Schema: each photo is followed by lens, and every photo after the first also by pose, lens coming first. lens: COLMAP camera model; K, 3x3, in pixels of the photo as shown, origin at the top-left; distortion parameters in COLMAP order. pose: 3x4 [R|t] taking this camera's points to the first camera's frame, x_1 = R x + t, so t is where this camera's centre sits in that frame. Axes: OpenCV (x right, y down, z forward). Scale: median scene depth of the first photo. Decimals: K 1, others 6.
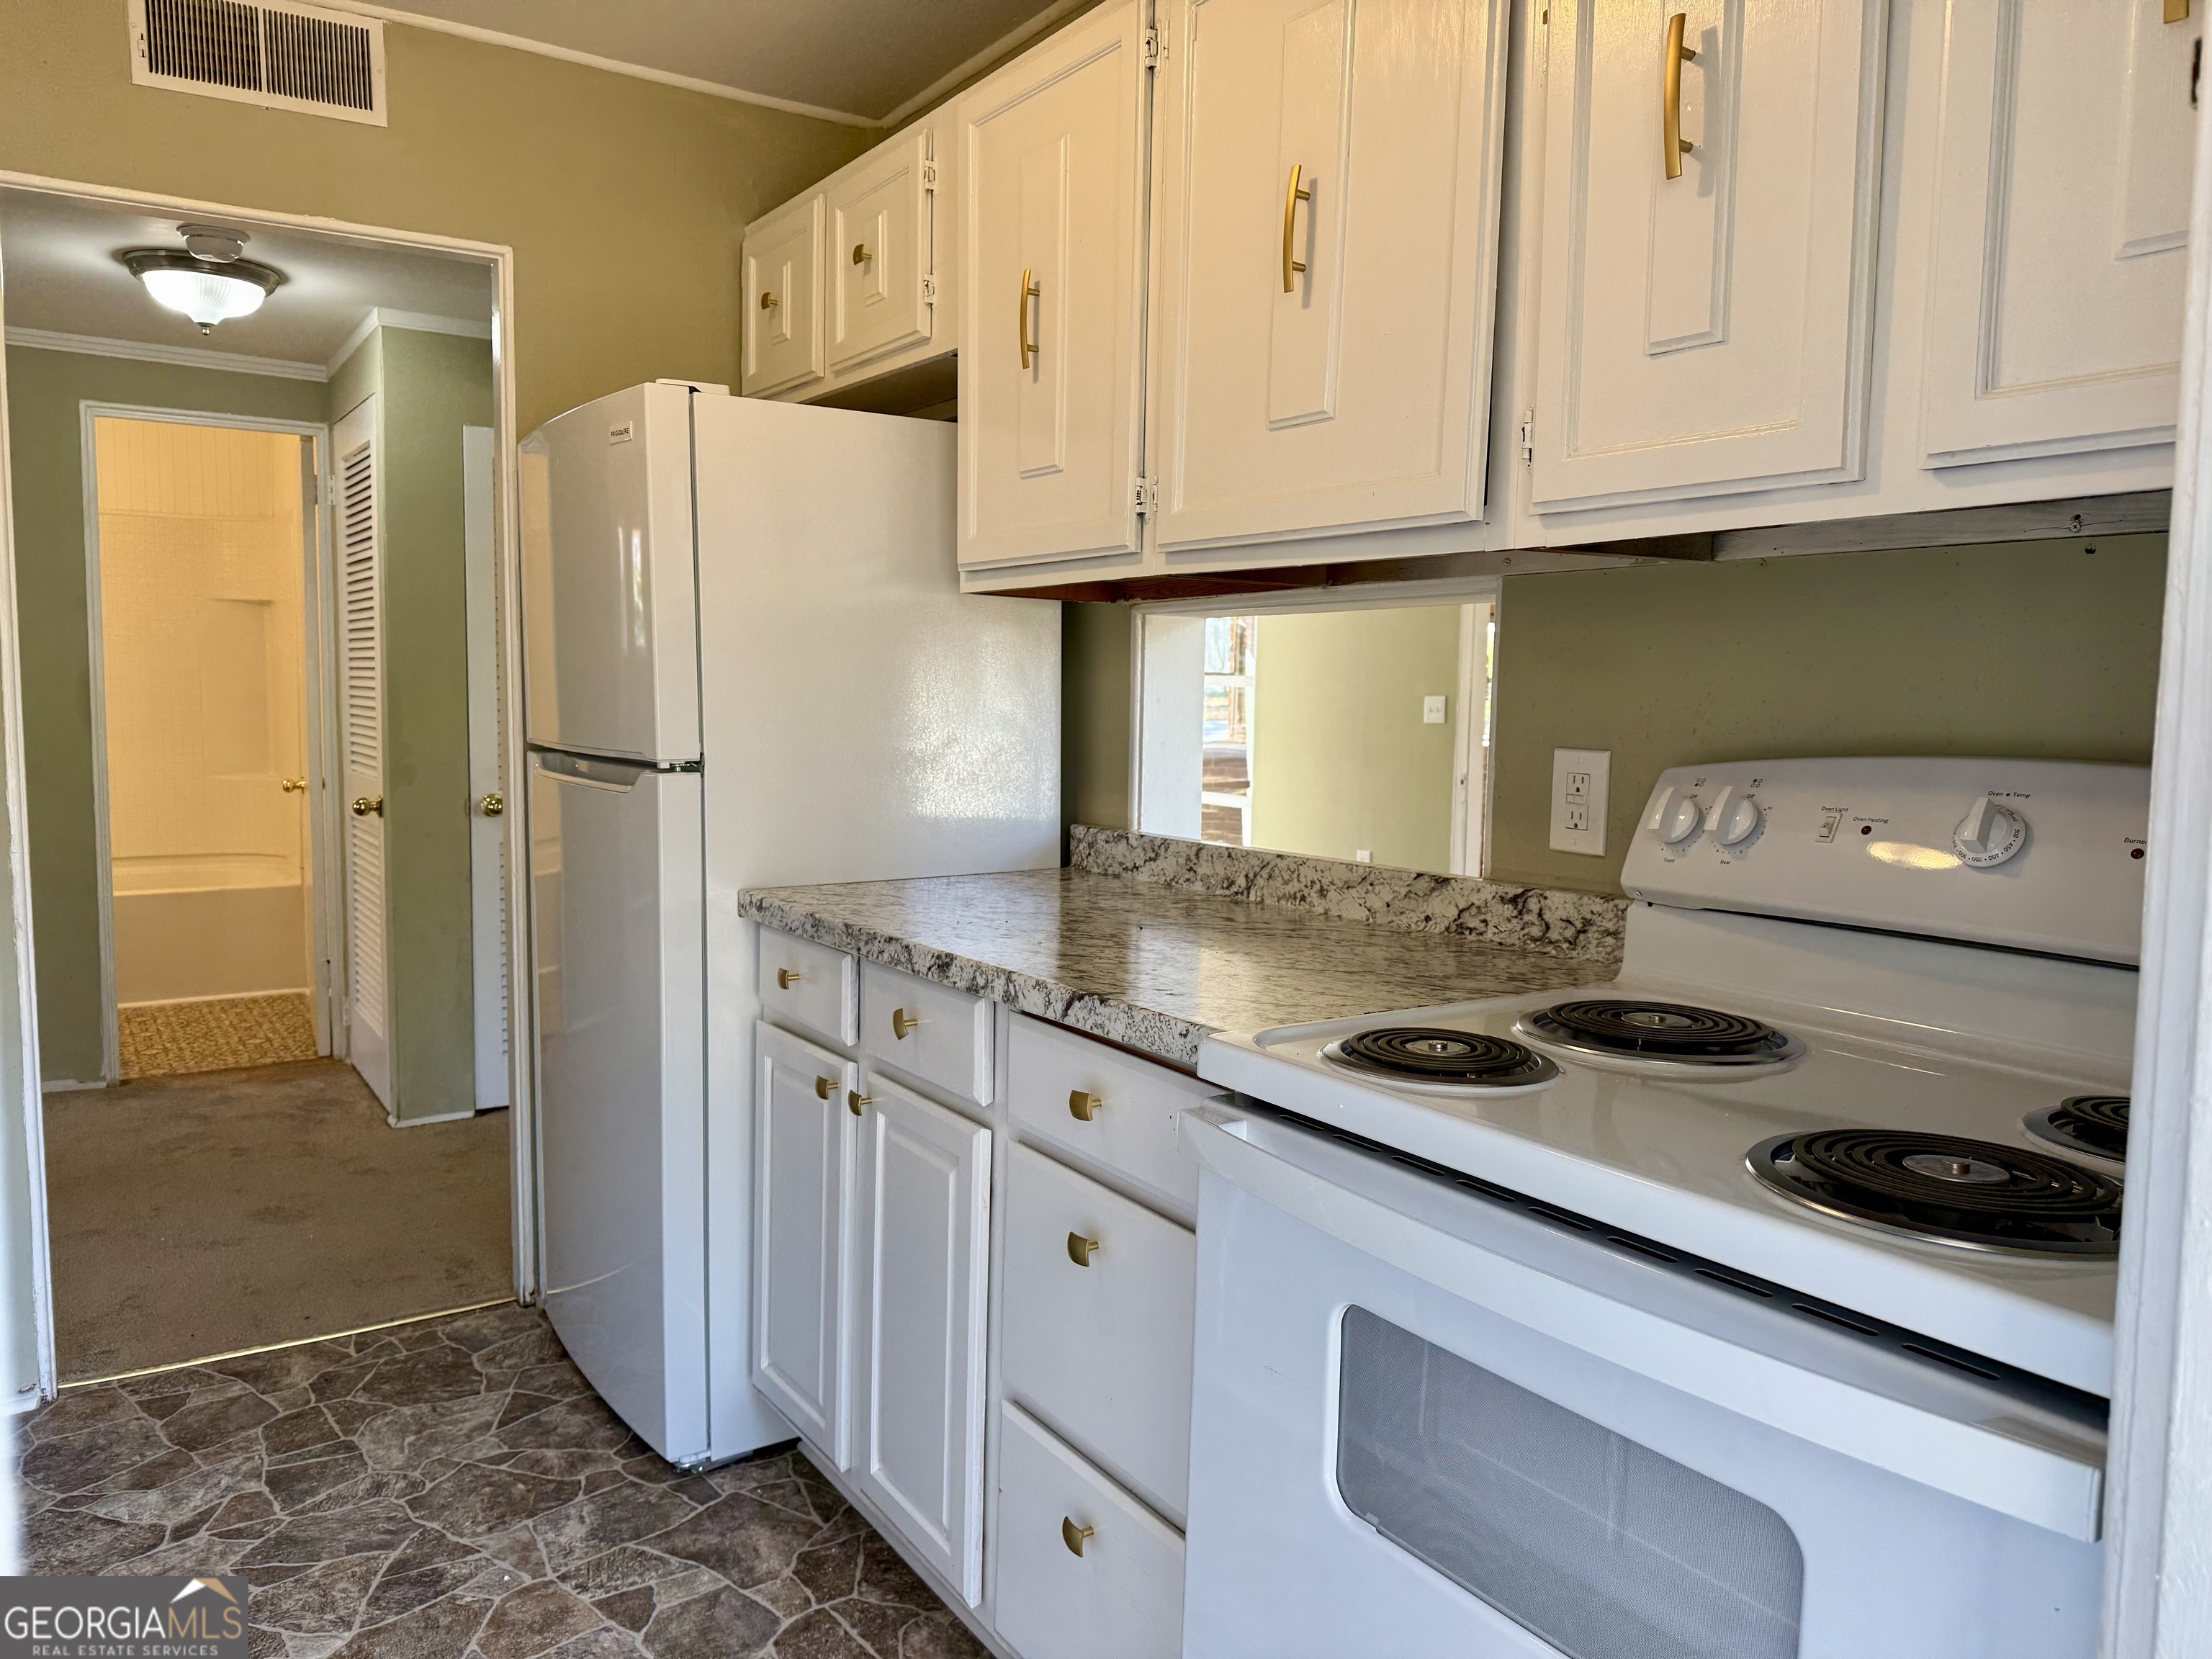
lens RADIAL K [[1583.3, 0, 1103.8], [0, 1583.3, 818.3], [0, 0, 1]] dist [0.031283, -0.024447]
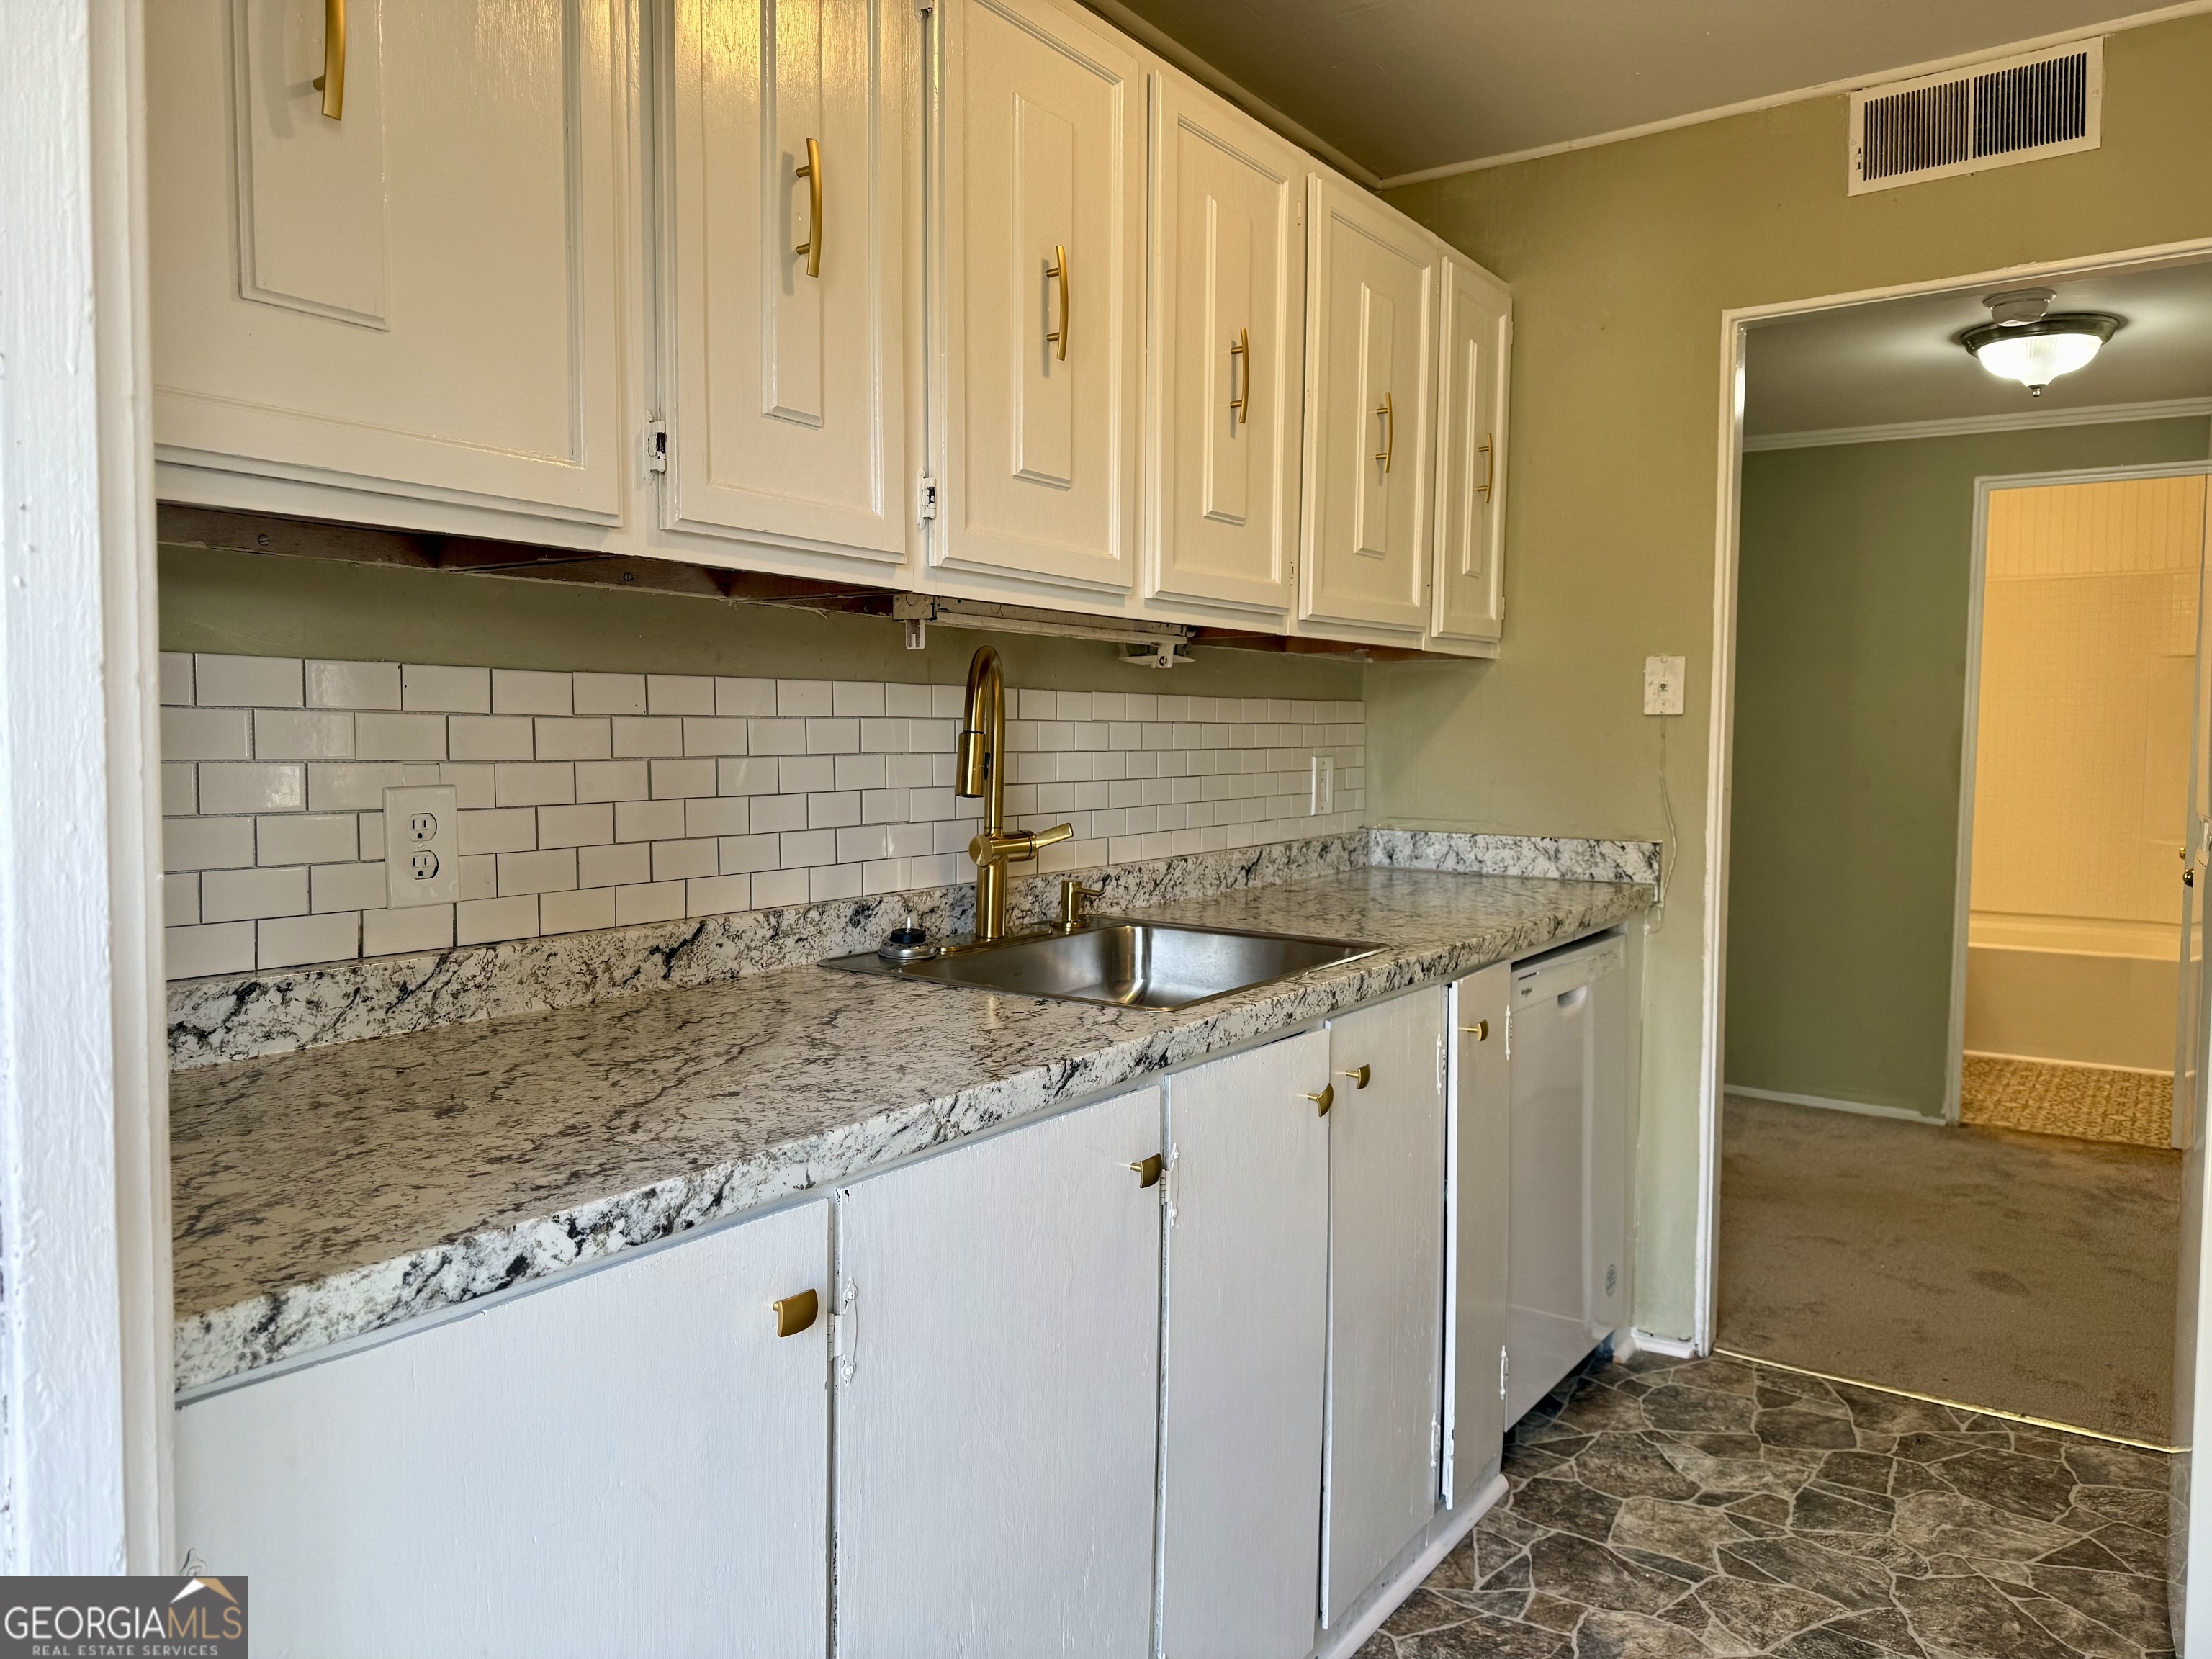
lens RADIAL K [[1583.3, 0, 1116.6], [0, 1583.3, 834.4], [0, 0, 1]] dist [0.031283, -0.024447]
pose [[0.375030, 0.051706, -0.925570, 0.242524], [-0.079173, 0.996582, 0.023594, -0.008274], [0.923626, 0.064431, 0.377842, 0.149128]]
